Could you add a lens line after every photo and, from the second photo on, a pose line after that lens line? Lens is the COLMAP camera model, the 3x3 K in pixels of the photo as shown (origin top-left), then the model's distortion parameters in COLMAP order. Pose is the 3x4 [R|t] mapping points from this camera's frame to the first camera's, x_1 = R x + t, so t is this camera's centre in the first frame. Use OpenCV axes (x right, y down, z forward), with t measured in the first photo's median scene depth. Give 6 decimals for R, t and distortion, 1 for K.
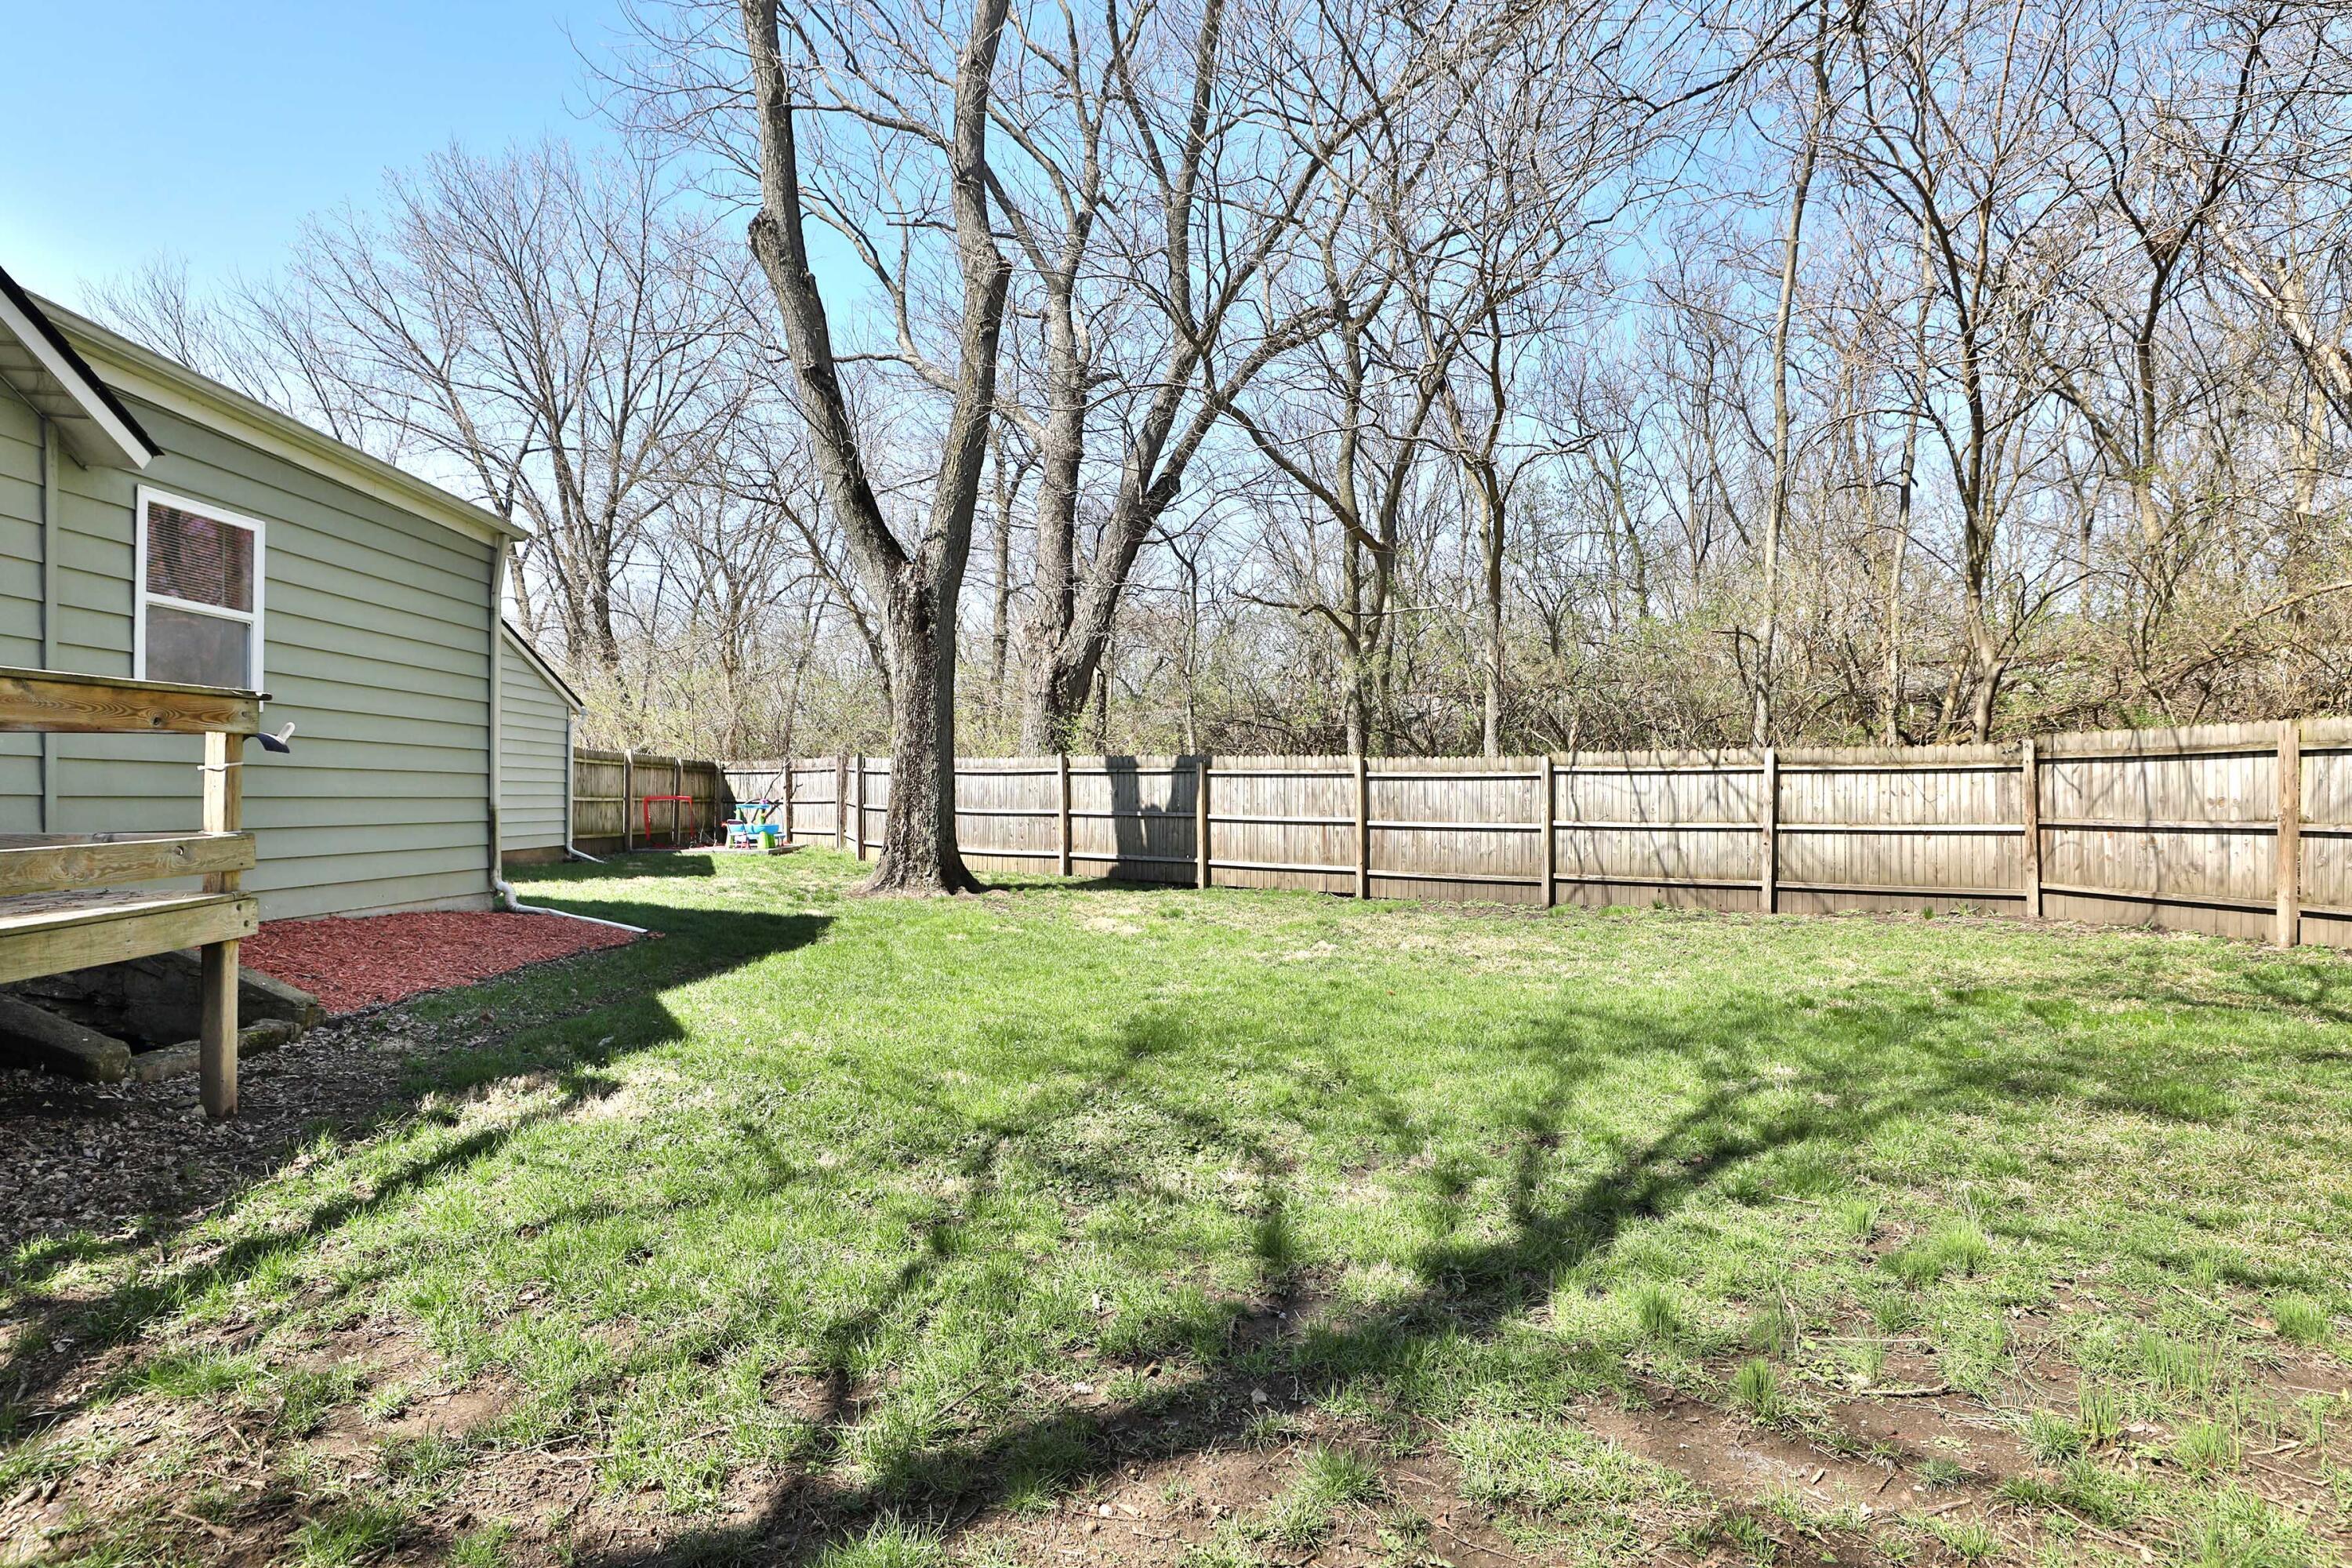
lens RADIAL K [[1178.8, 0, 1176.0], [0, 1178.8, 784.0], [0, 0, 1]] dist [-0.001188, 0.000098]
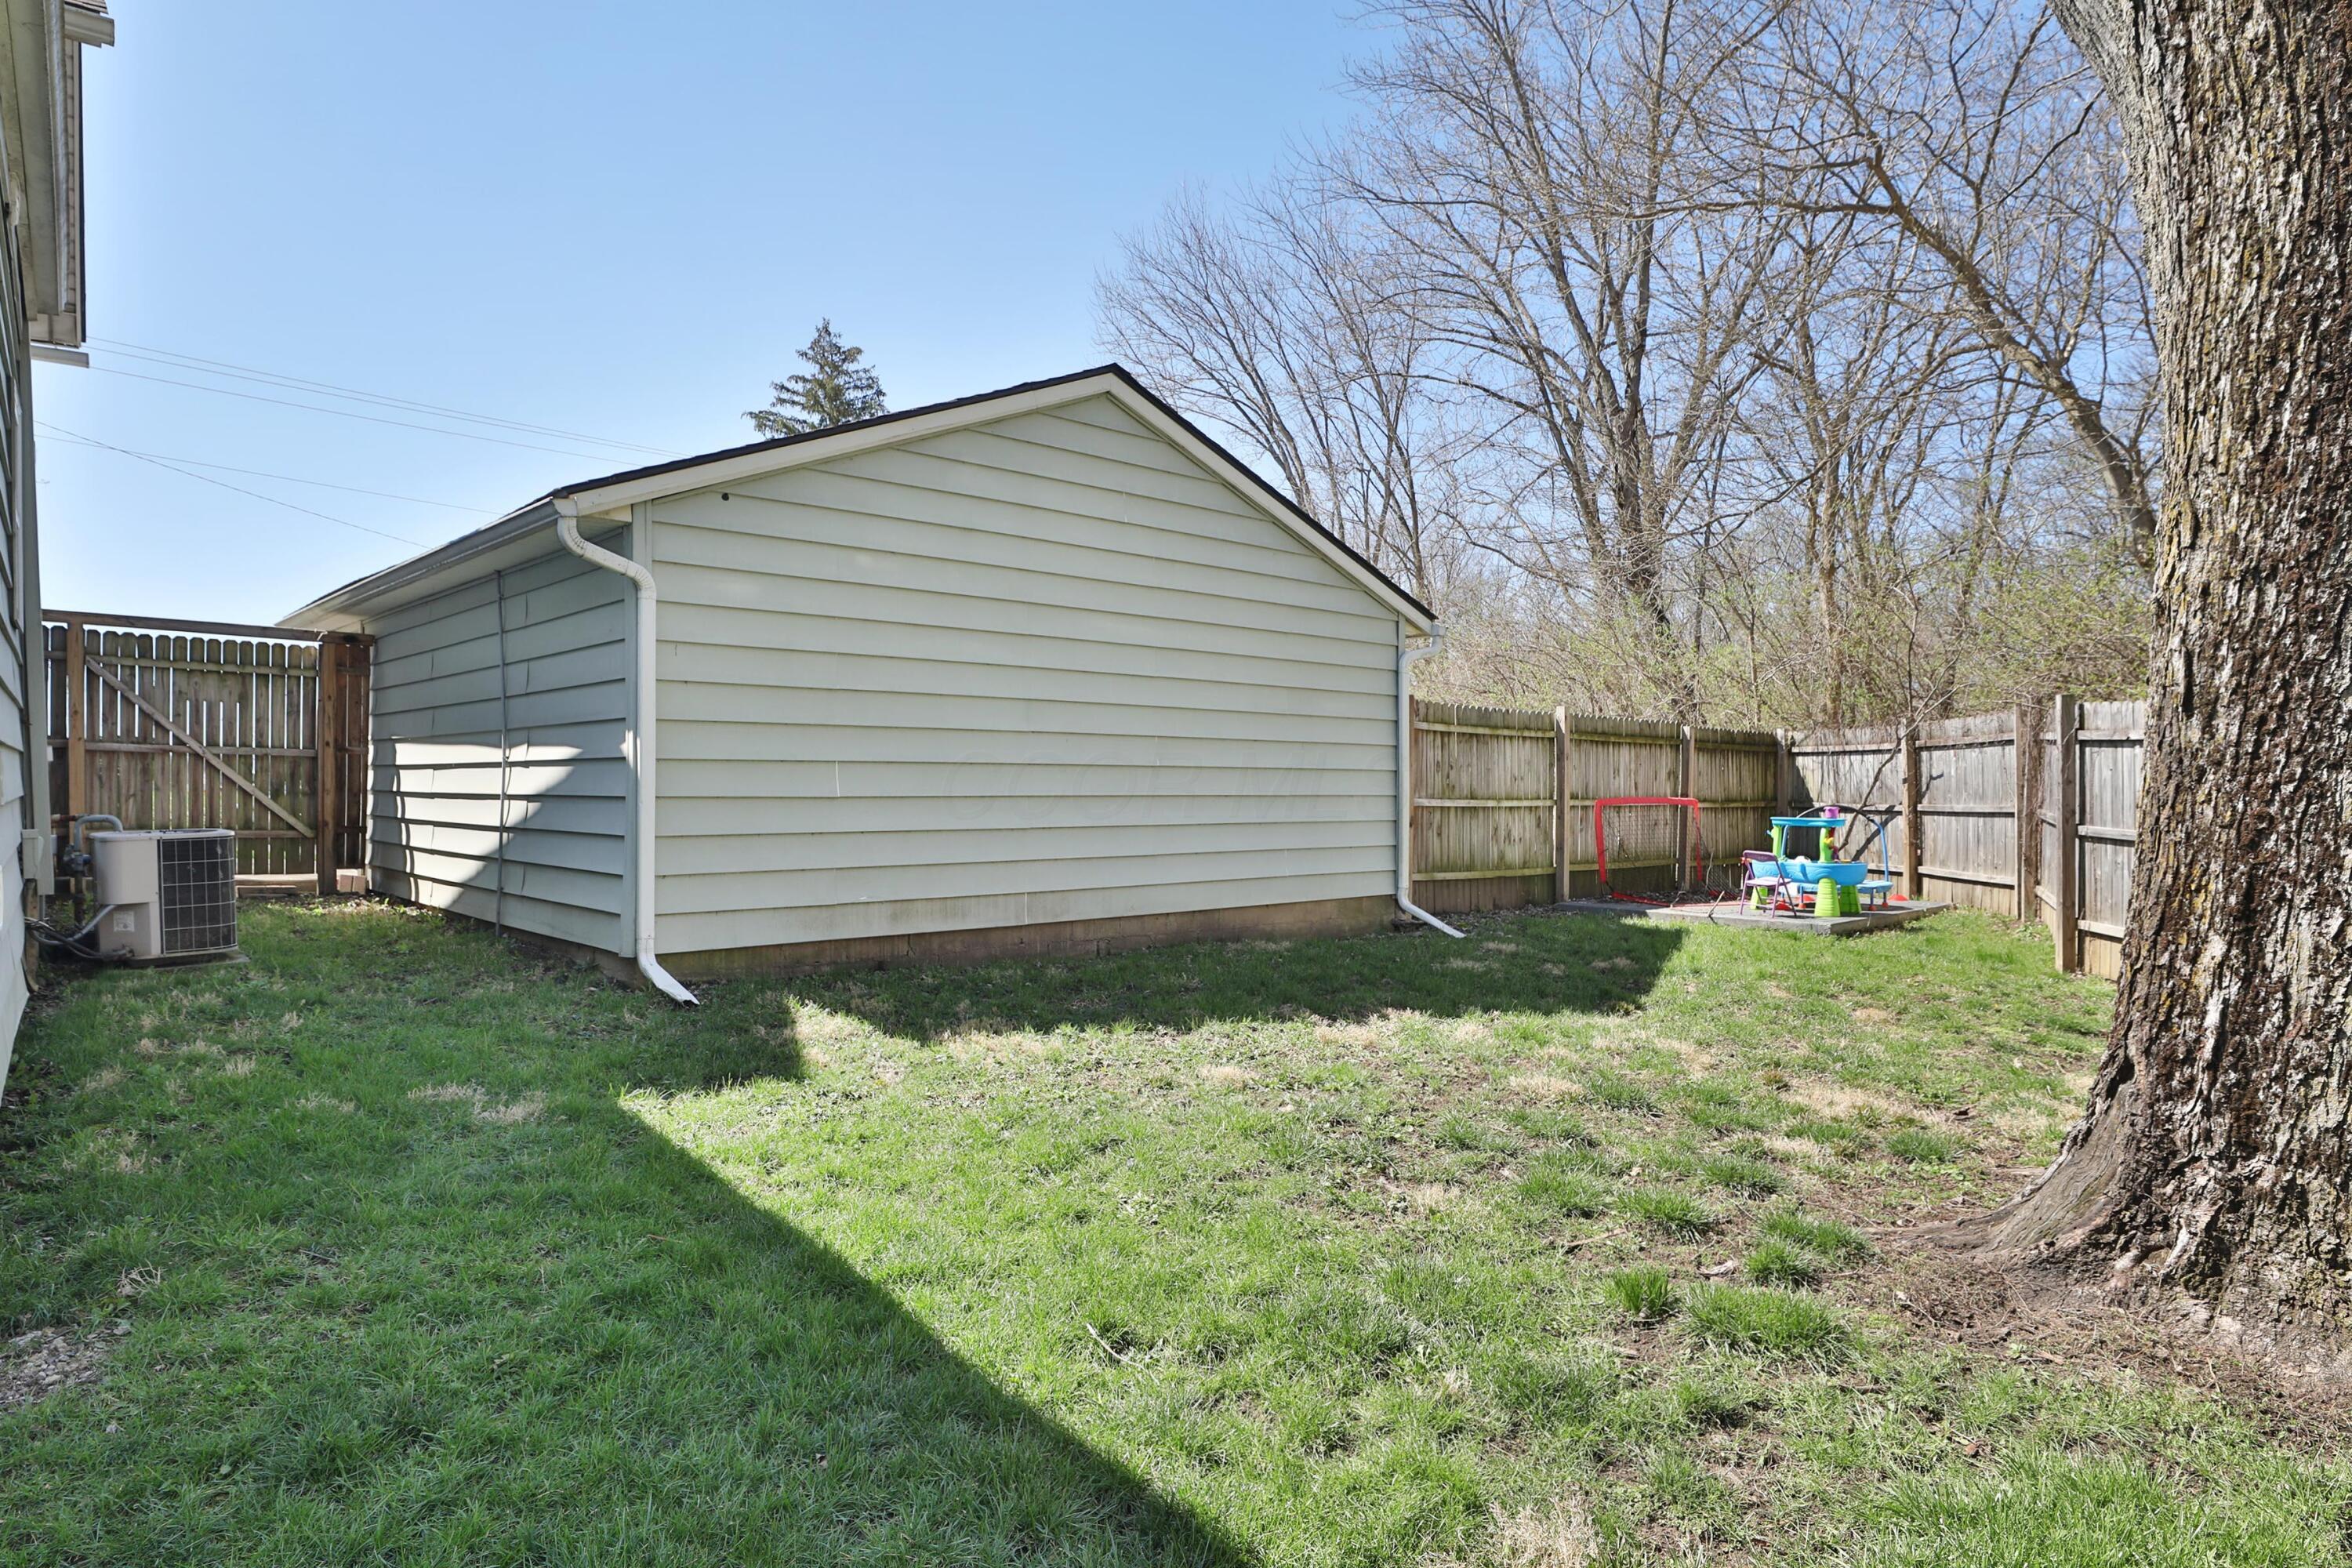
lens RADIAL K [[1335.7, 0, 1176.0], [0, 1335.7, 784.0], [0, 0, 1]] dist [-0.015266, 0.000155]
pose [[0.635265, 0.003034, -0.772288, -0.119966], [0.002032, 0.999982, 0.005600, 0.000787], [0.772291, -0.005127, 0.635248, 0.506676]]
